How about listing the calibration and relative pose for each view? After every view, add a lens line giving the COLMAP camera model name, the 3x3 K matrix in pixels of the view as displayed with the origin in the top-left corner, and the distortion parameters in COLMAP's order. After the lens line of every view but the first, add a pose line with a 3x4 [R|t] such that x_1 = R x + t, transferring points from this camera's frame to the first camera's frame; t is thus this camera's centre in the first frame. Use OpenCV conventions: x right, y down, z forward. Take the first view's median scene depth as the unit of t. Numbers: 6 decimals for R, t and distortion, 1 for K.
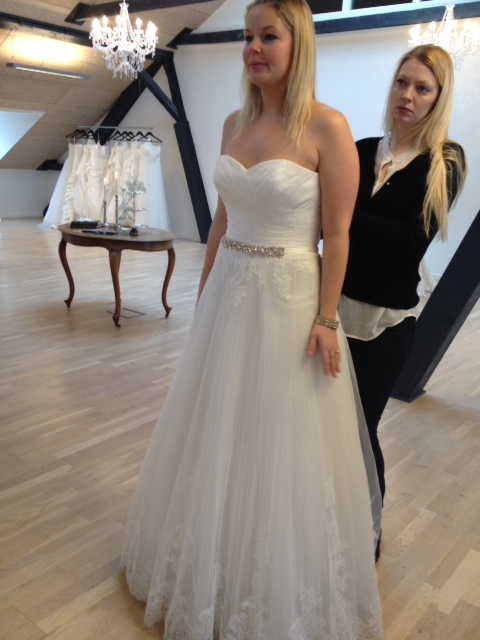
lens RADIAL K [[604.7, 0, 237.2], [0, 604.7, 320.7], [0, 0, 1]] dist [0.089165, 0.000000]
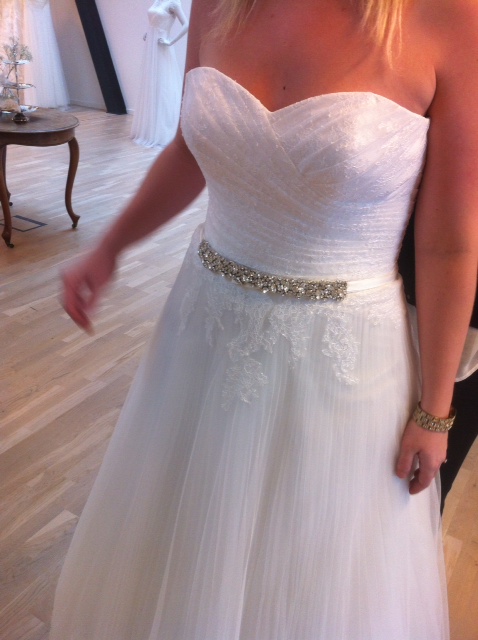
lens RADIAL K [[629.3, 0, 269.3], [0, 629.3, 314.7], [0, 0, 1]] dist [-0.012816, 0.000000]
pose [[0.982631, -0.057317, 0.176494, -0.043257], [0.022027, 0.980405, 0.195755, -0.124428], [-0.184256, -0.188467, 0.964640, 0.354769]]
